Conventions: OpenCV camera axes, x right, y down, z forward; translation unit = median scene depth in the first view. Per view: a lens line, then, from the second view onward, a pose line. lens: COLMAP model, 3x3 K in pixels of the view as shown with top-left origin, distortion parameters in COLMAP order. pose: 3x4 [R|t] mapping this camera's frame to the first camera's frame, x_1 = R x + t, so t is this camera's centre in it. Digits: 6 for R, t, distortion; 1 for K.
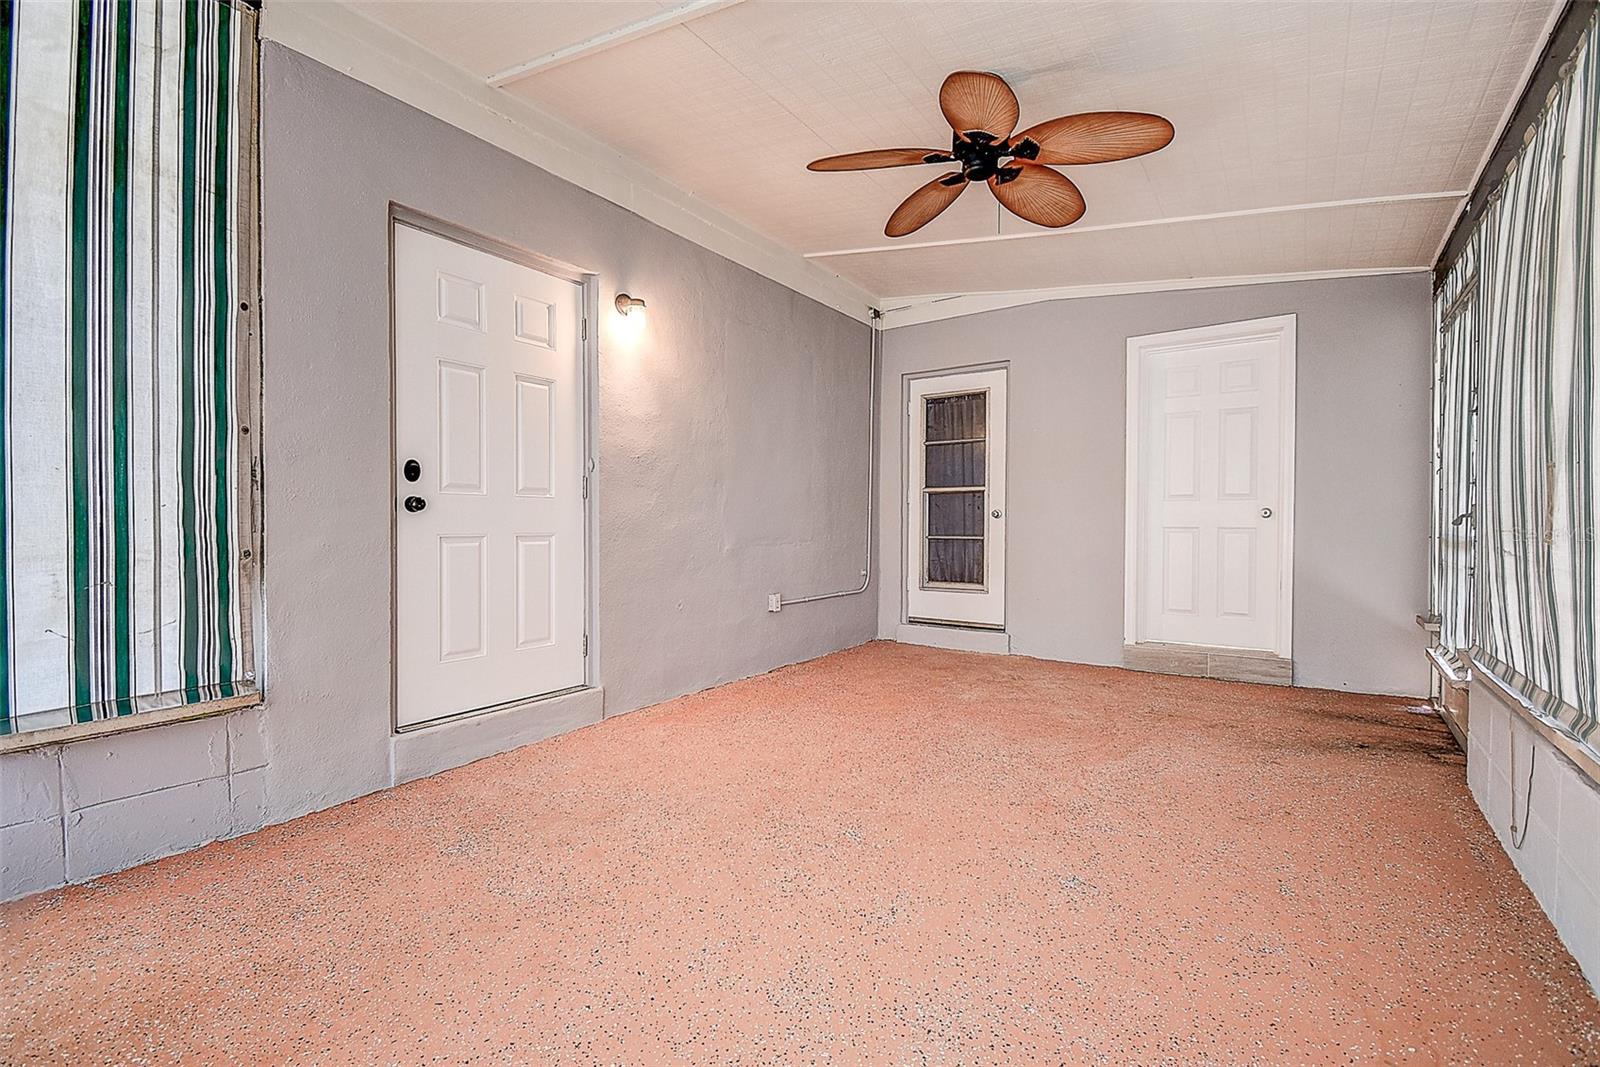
lens RADIAL K [[730.1, 0, 800.0], [0, 730.1, 533.5], [0, 0, 1]] dist [0.034520, -0.026183]
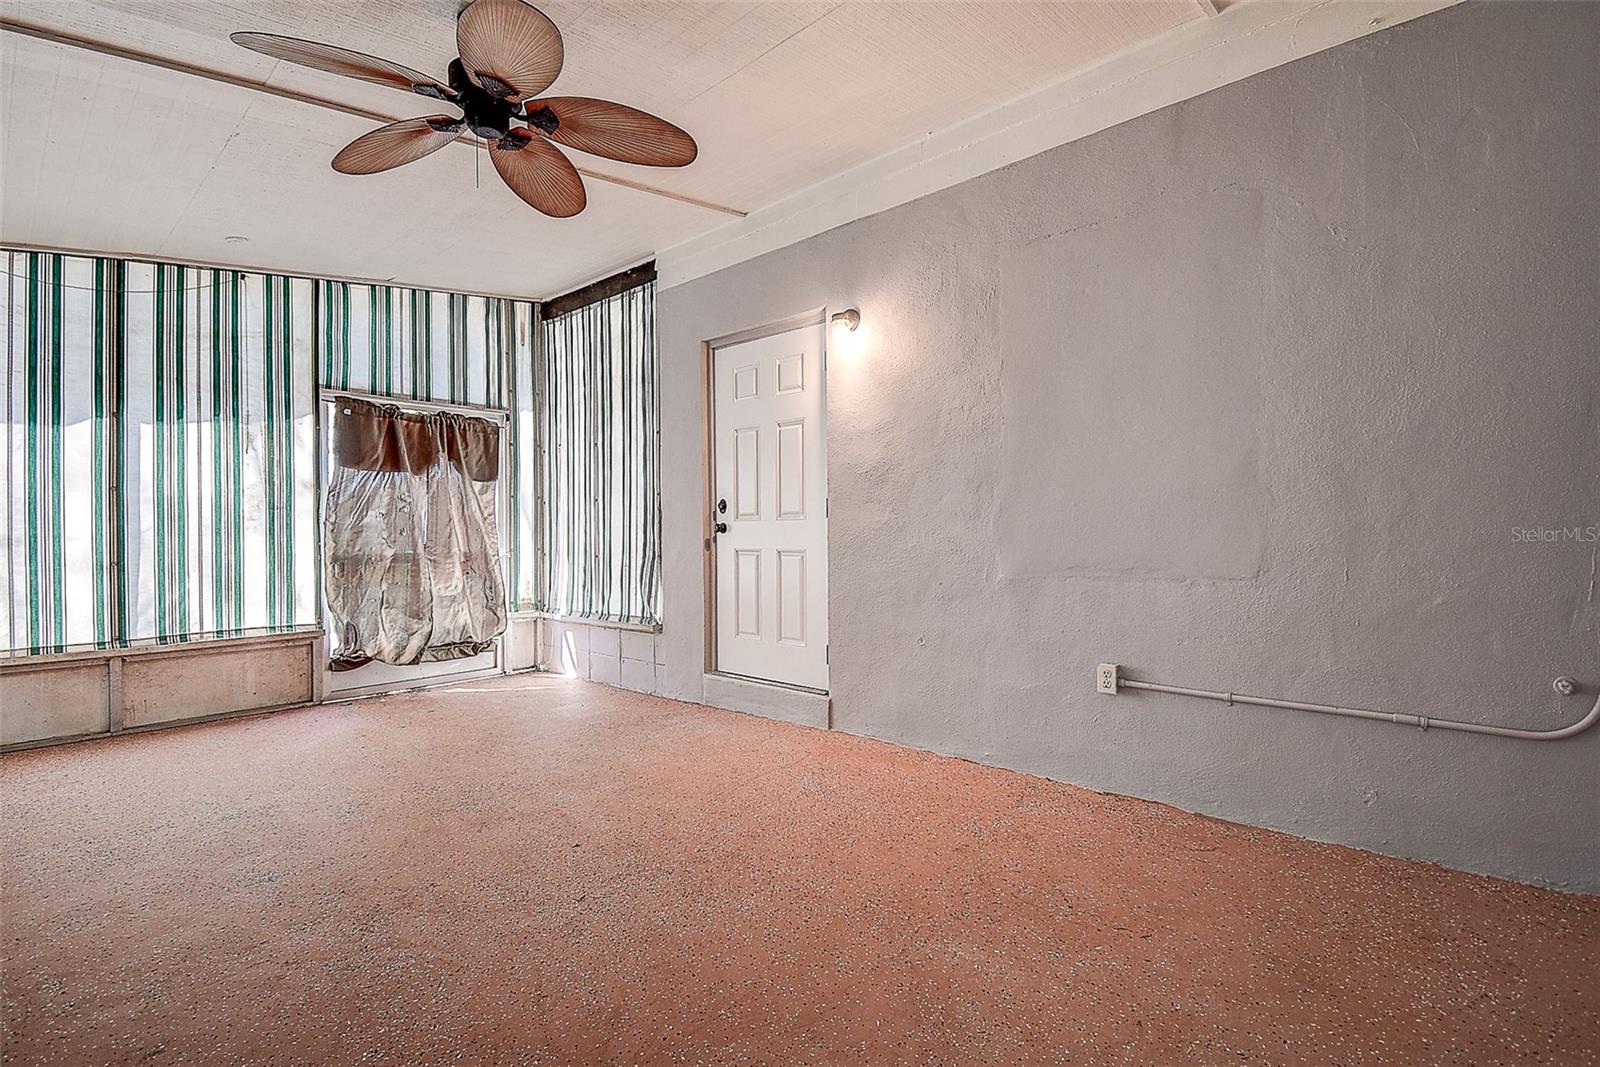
lens RADIAL K [[730.1, 0, 800.0], [0, 730.1, 533.5], [0, 0, 1]] dist [0.034520, -0.026183]
pose [[-0.140700, 0.001826, -0.990051, 0.796112], [-0.008346, 0.999961, 0.003030, -0.028565], [0.990017, 0.008689, -0.140679, 1.141326]]
